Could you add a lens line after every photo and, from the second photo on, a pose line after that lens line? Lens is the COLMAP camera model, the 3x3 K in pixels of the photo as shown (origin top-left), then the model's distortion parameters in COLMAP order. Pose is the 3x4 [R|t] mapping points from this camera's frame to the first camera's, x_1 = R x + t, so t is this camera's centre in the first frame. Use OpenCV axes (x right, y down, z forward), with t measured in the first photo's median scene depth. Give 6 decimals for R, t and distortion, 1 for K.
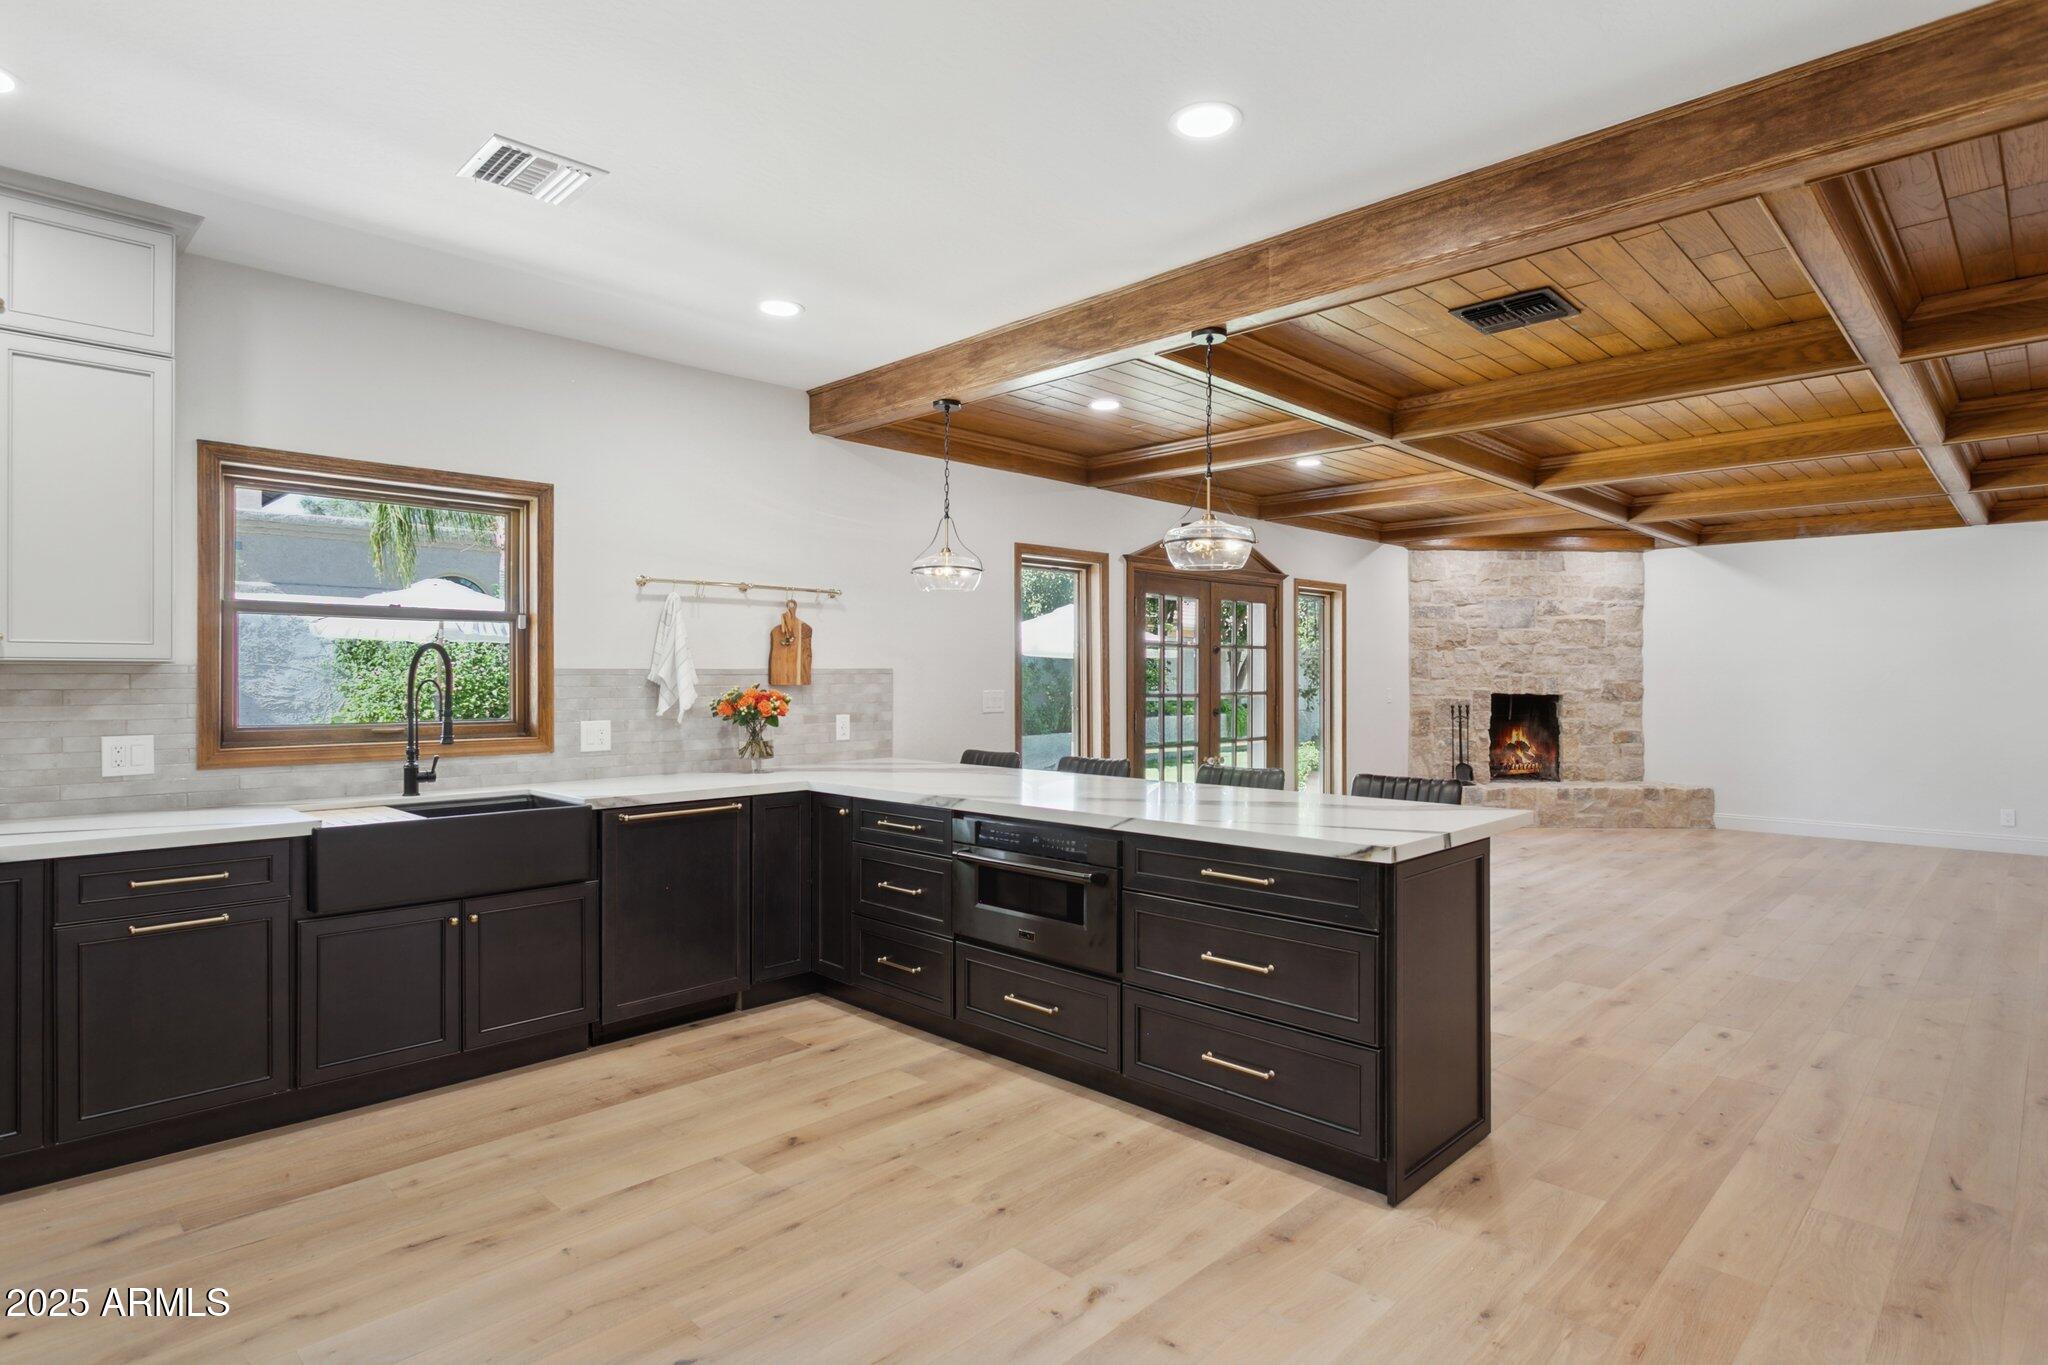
lens RADIAL K [[1097.7, 0, 1009.6], [0, 1097.7, 673.0], [0, 0, 1]] dist [-0.005430, 0.003776]
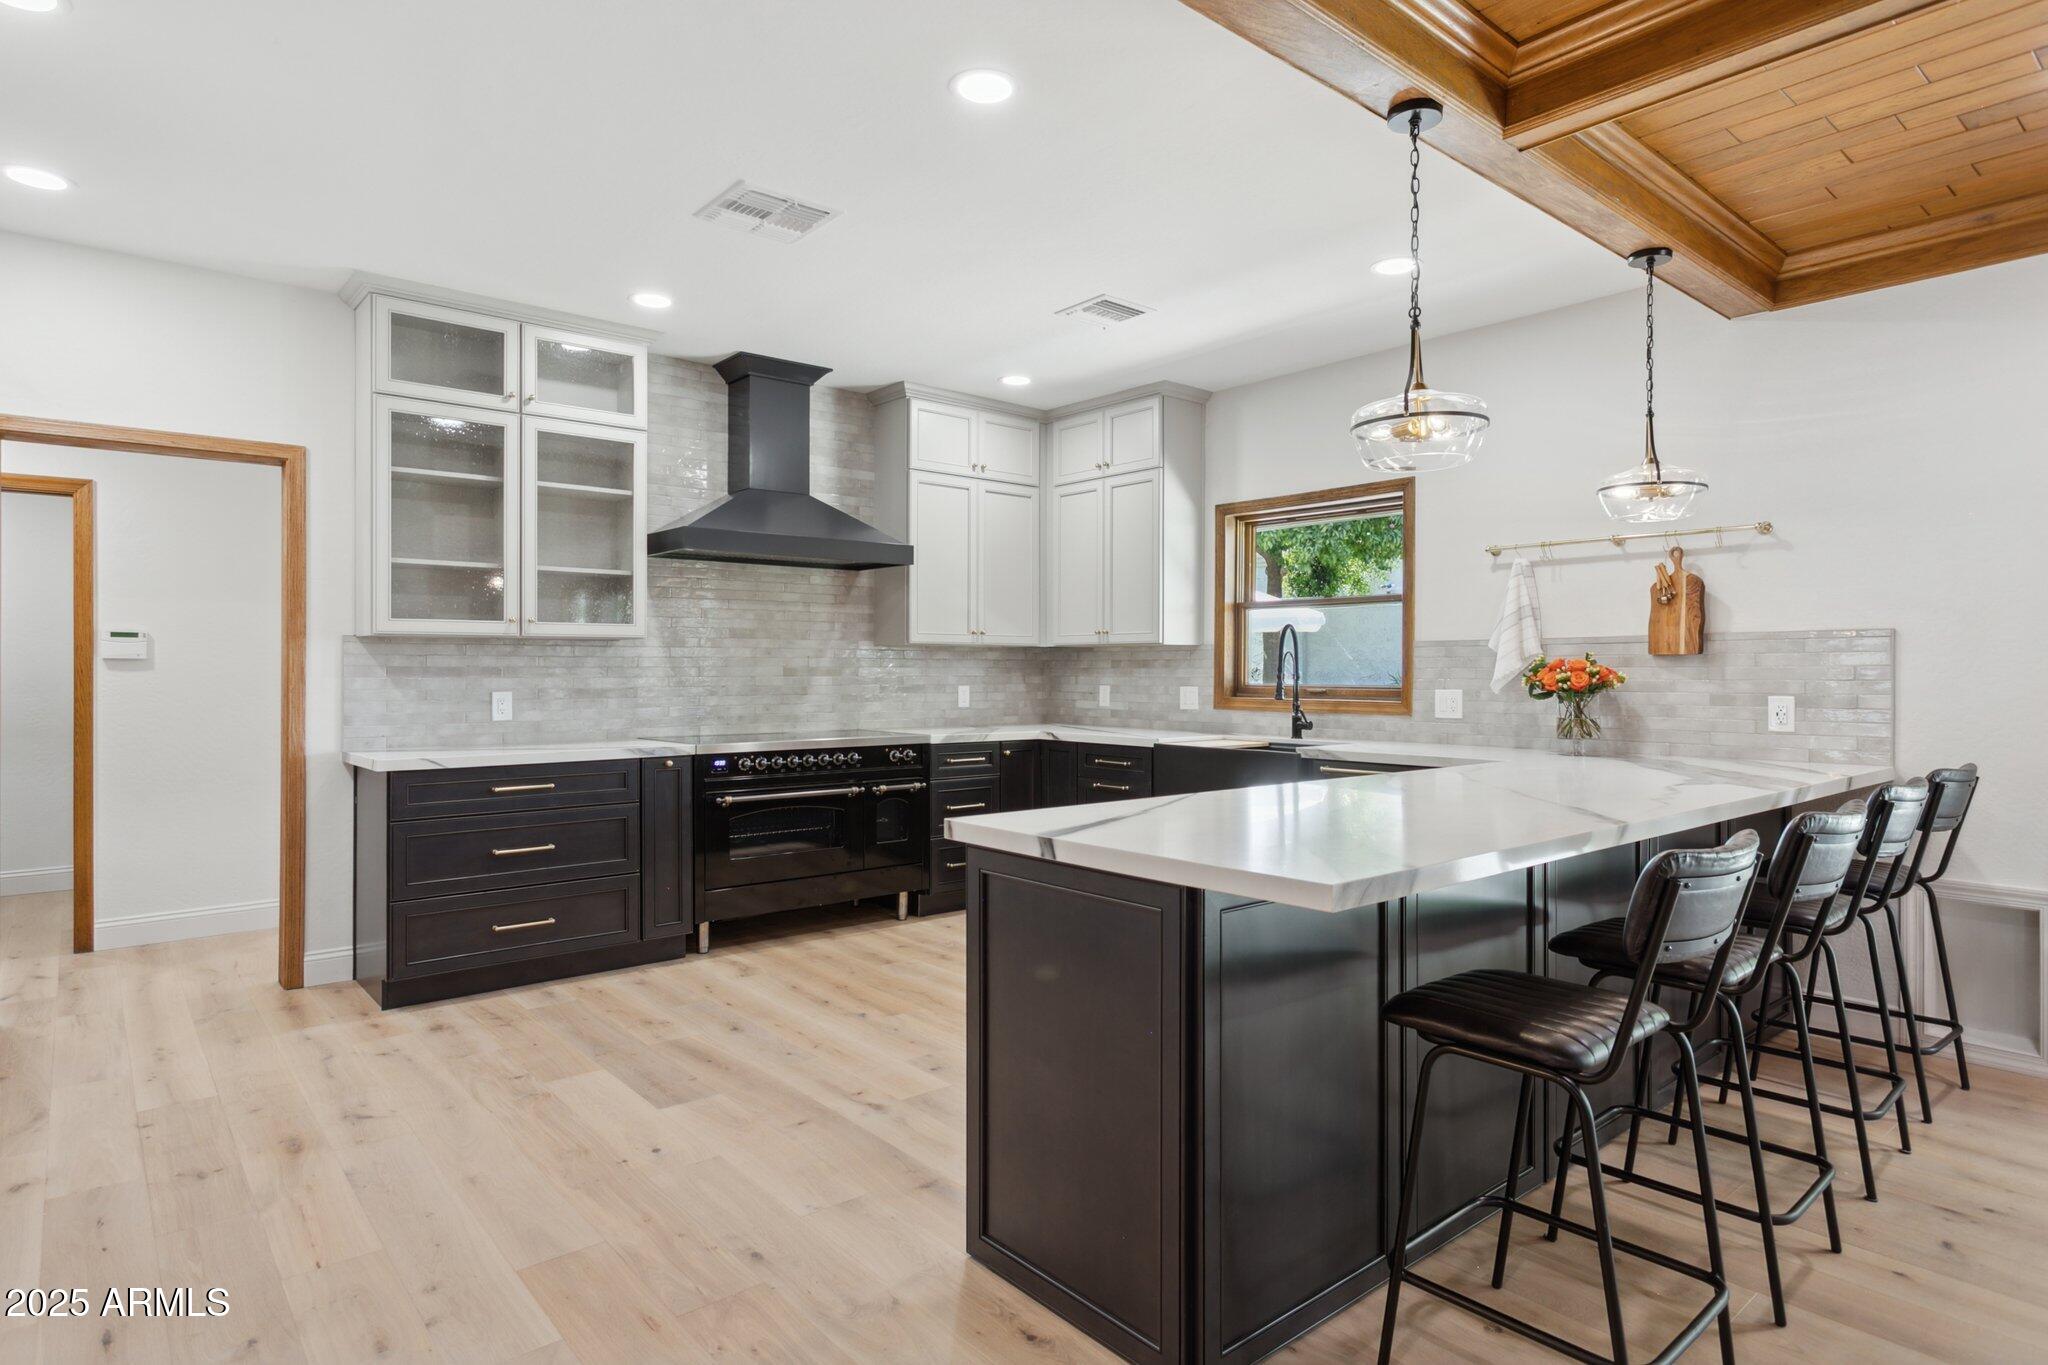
lens RADIAL K [[1097.7, 0, 1009.5], [0, 1097.7, 681.0], [0, 0, 1]] dist [-0.005430, 0.003776]
pose [[-0.097364, 0.010928, -0.995189, 0.717977], [0.003459, 0.999937, 0.010642, 0.022459], [0.995243, -0.002407, -0.097396, 0.676824]]
